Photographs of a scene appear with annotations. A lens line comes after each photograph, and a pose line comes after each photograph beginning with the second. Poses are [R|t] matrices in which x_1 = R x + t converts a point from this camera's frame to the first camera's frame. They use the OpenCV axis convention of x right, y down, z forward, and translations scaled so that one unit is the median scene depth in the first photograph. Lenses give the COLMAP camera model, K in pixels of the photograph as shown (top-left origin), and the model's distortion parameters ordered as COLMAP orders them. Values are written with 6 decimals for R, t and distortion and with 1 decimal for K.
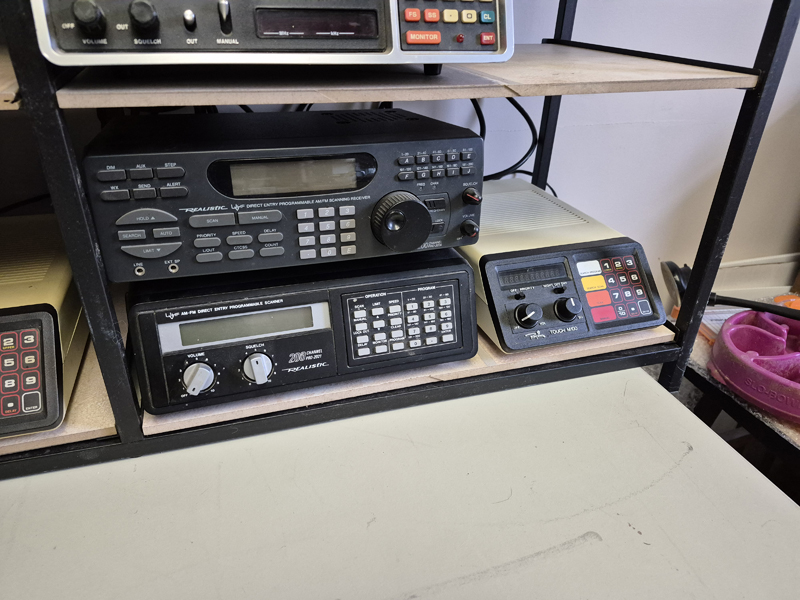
lens RADIAL K [[564.1, 0, 394.7], [0, 564.1, 304.4], [0, 0, 1]] dist [0.072371, -0.096565]
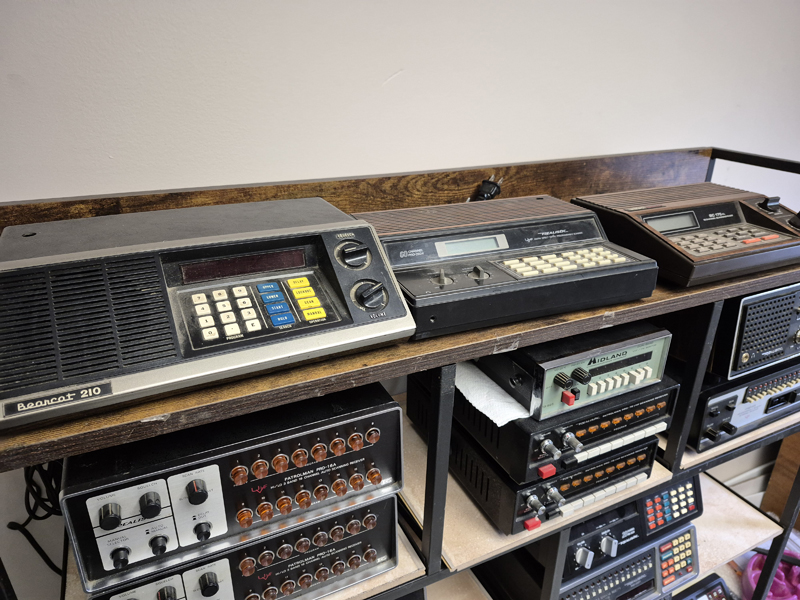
lens RADIAL K [[564.1, 0, 402.4], [0, 564.1, 287.8], [0, 0, 1]] dist [0.072371, -0.096565]
pose [[0.988415, -0.072435, 0.133374, -0.980366], [0.086379, 0.991036, -0.101913, -1.181289], [-0.124797, 0.112253, 0.985812, -1.017985]]
